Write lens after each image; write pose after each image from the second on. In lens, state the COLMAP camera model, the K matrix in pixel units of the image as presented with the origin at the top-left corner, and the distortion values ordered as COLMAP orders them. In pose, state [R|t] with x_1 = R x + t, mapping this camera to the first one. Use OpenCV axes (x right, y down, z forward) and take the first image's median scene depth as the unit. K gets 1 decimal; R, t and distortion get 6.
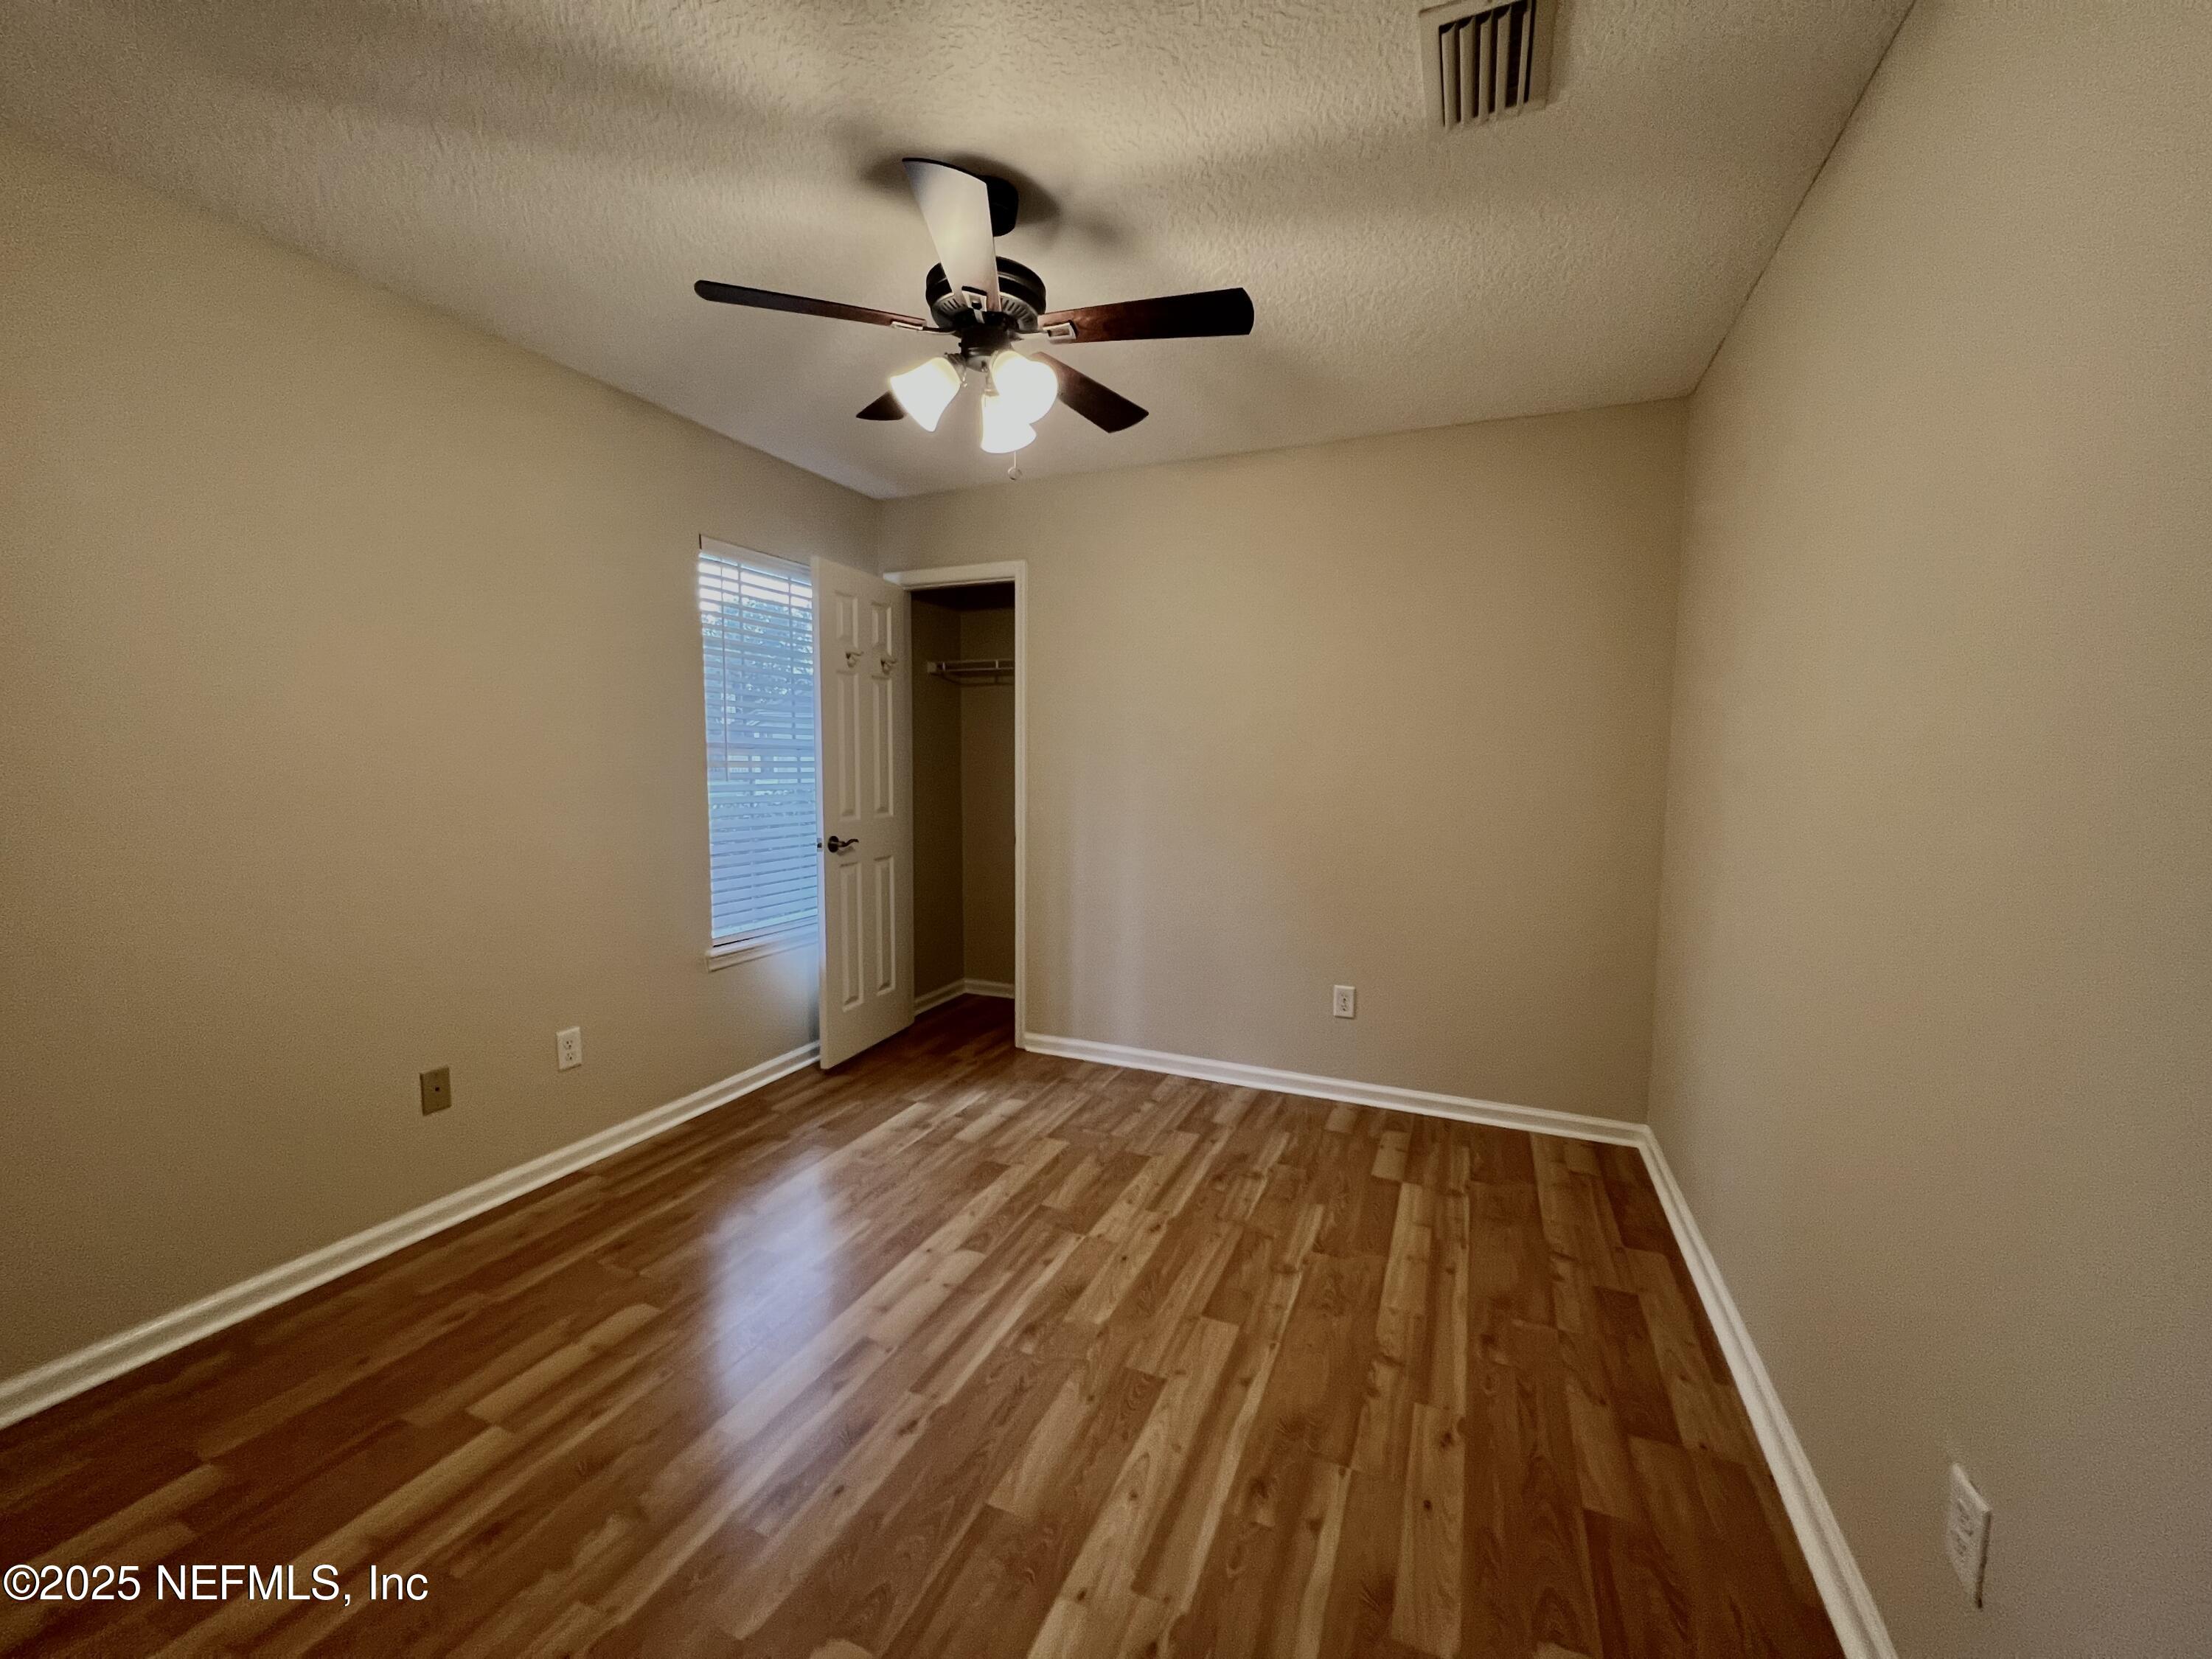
lens RADIAL K [[883.6, 0, 1102.0], [0, 883.6, 832.3], [0, 0, 1]] dist [0.001197, -0.000177]
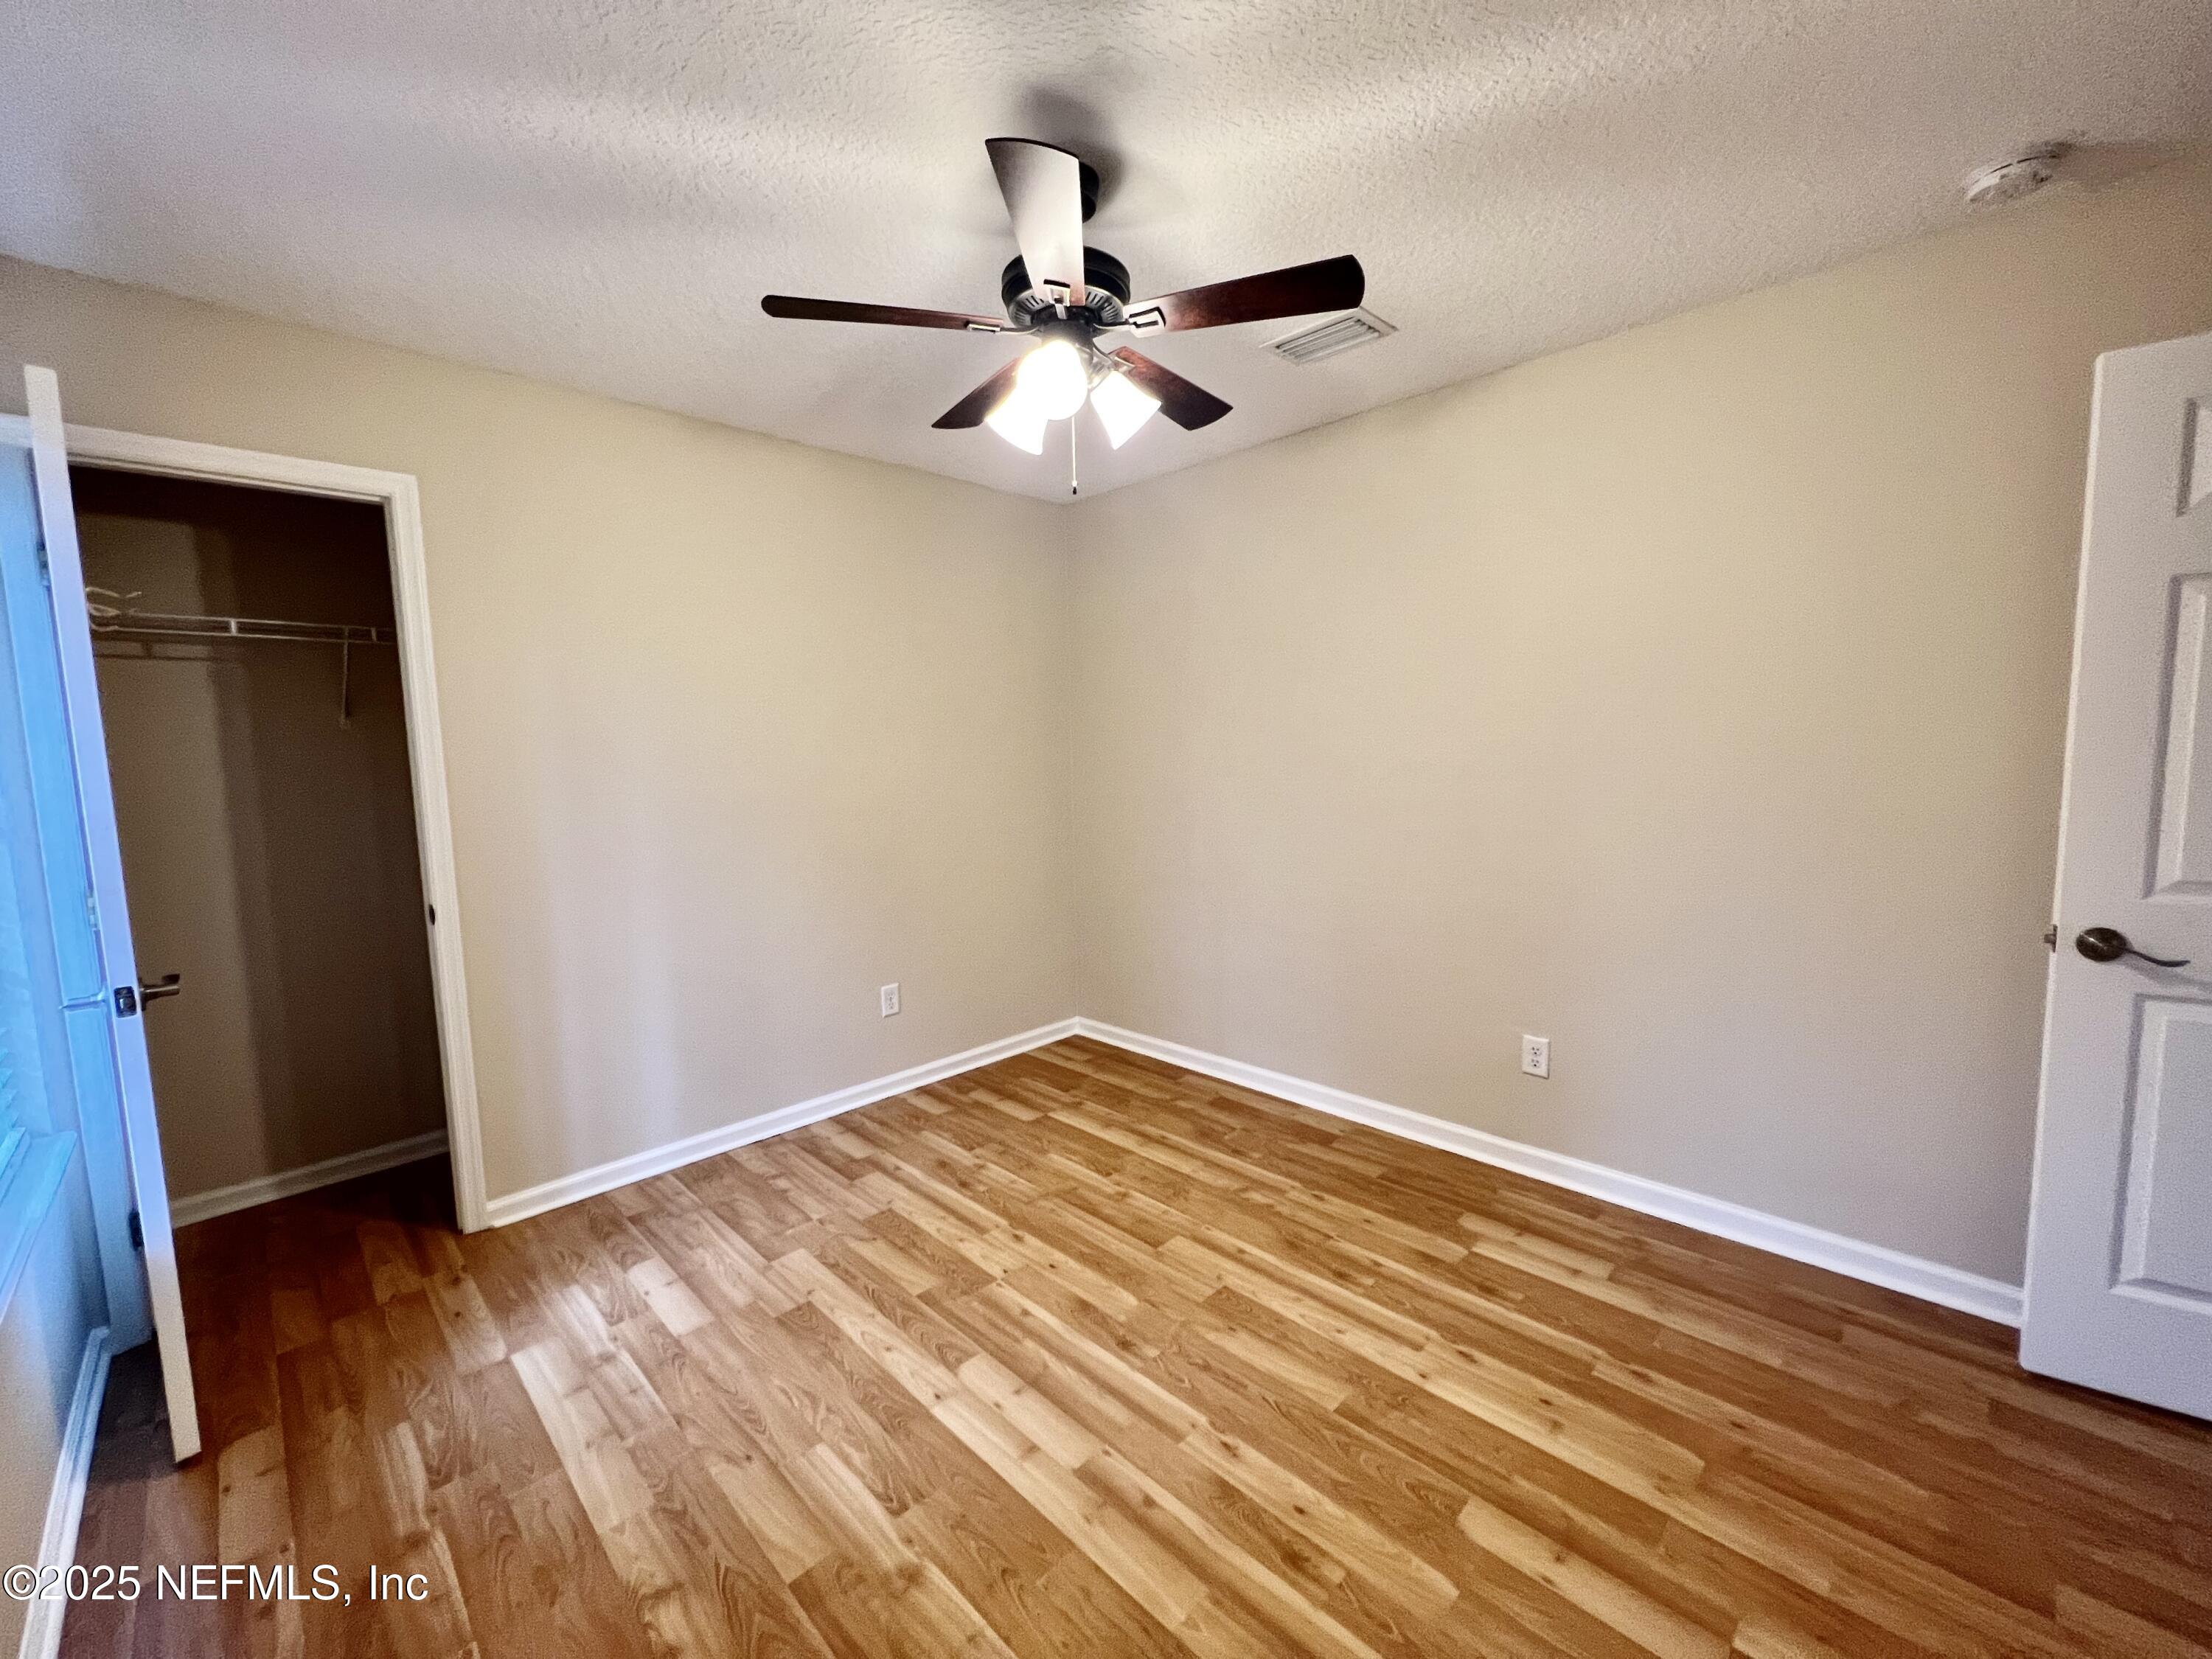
lens RADIAL K [[883.6, 0, 1102.0], [0, 883.6, 832.3], [0, 0, 1]] dist [0.001197, -0.000177]
pose [[0.376109, -0.111591, 0.919831, -0.779945], [0.101545, 0.991706, 0.078790, -0.084303], [-0.920994, 0.063771, 0.384321, 0.486321]]
